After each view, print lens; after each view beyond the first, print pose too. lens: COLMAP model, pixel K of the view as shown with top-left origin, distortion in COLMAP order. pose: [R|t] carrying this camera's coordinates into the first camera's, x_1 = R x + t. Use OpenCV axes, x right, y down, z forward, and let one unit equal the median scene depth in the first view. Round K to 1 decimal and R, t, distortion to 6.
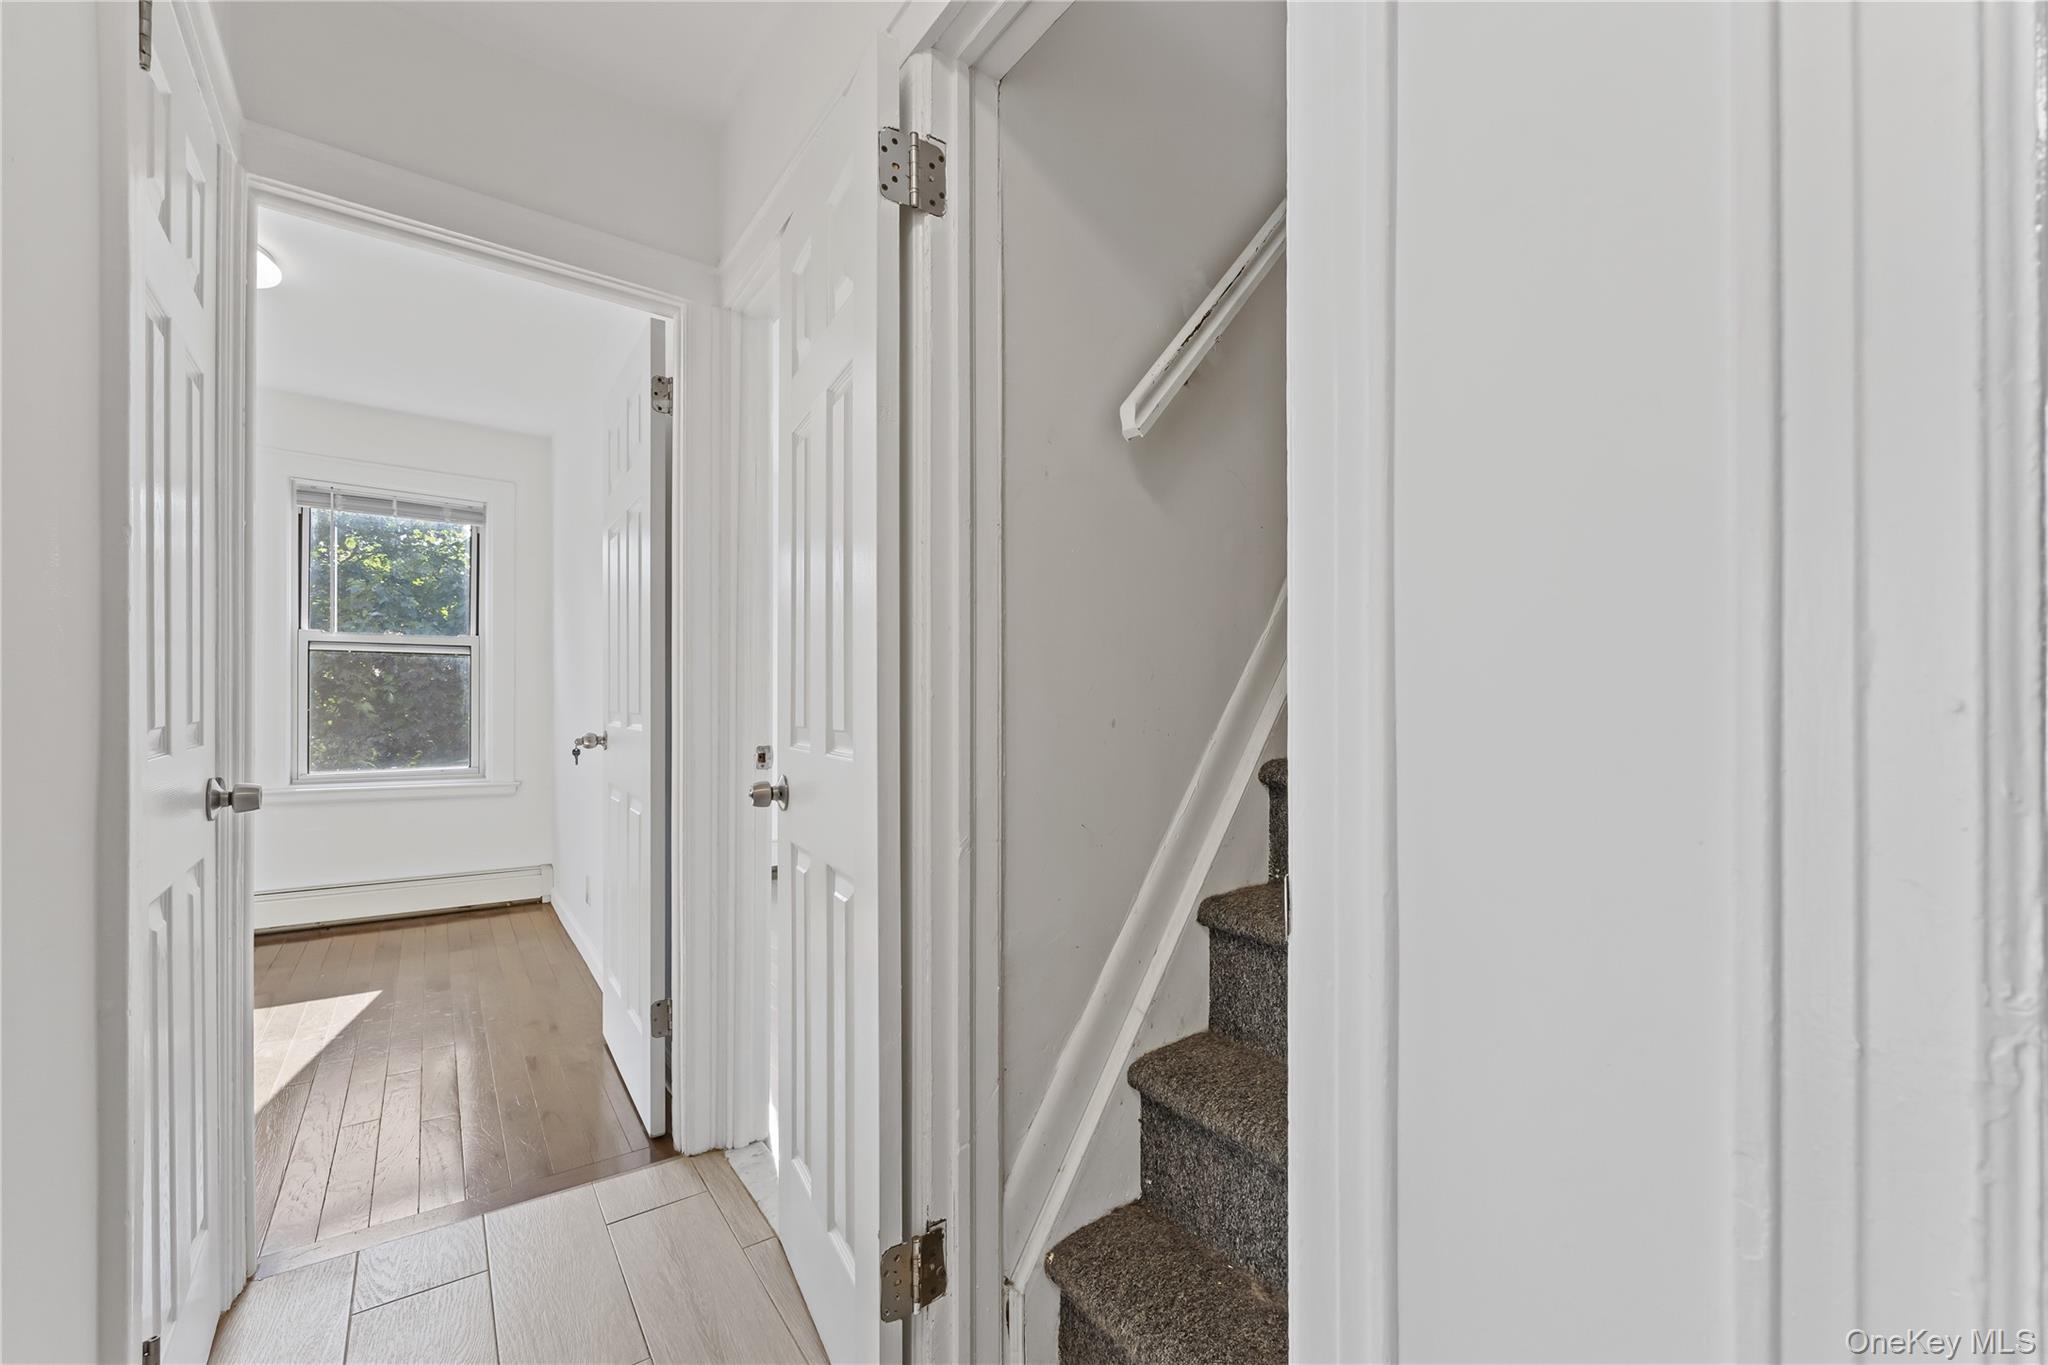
lens RADIAL K [[834.1, 0, 1032.4], [0, 834.1, 693.1], [0, 0, 1]] dist [-0.001852, 0.000422]
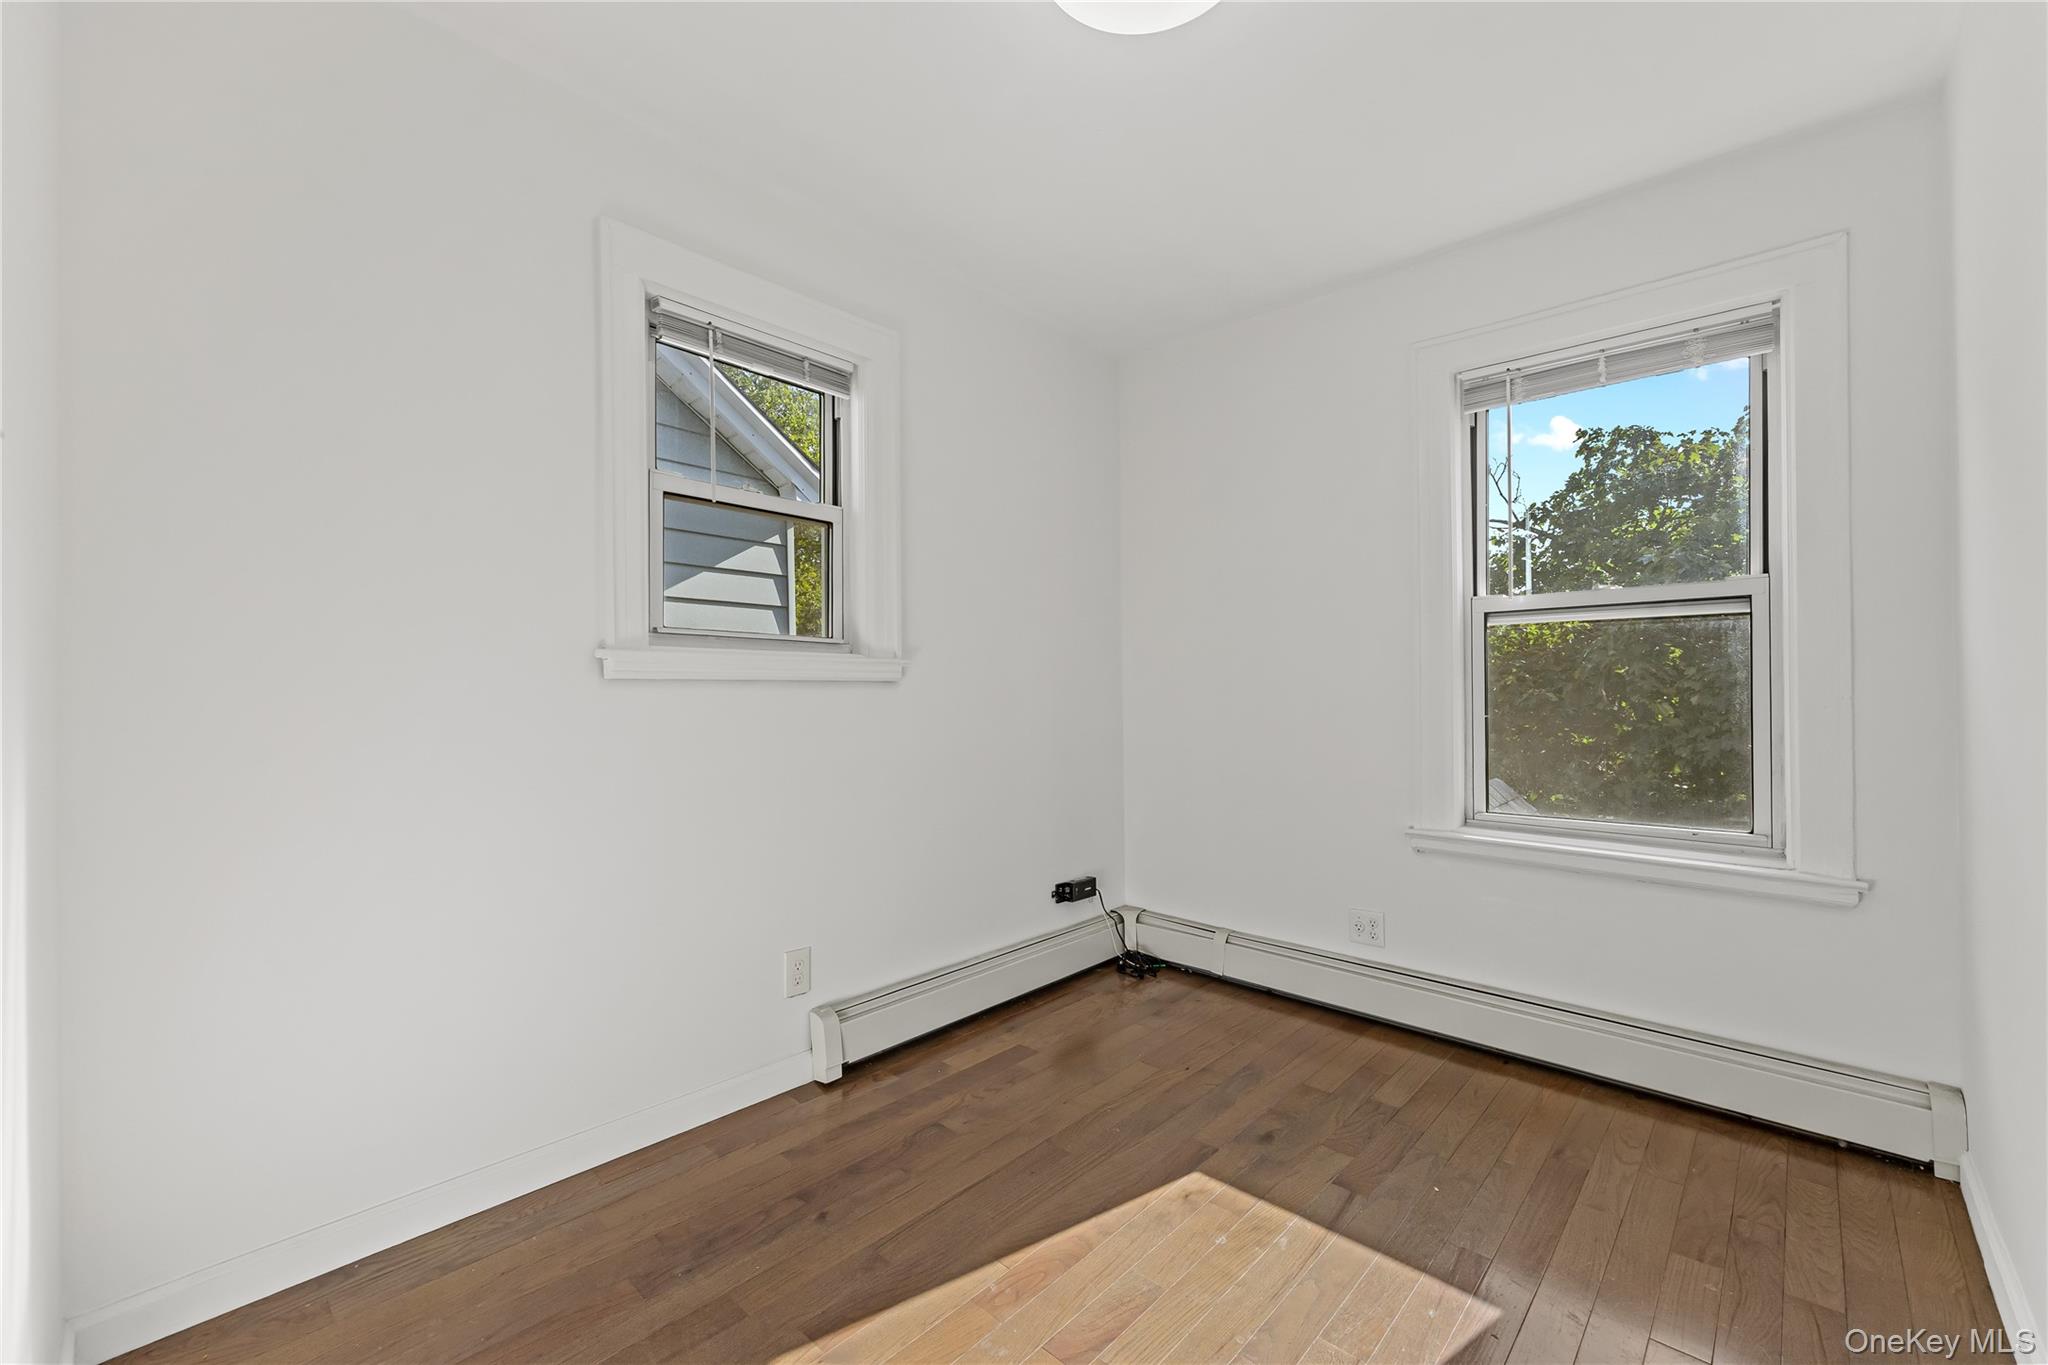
lens RADIAL K [[834.1, 0, 1032.7], [0, 834.1, 696.9], [0, 0, 1]] dist [-0.001852, 0.000422]
pose [[0.190942, -0.003875, -0.981594, -0.260585], [0.008113, 0.999964, -0.002369, 0.002917], [0.981568, -0.007511, 0.190966, 0.475009]]
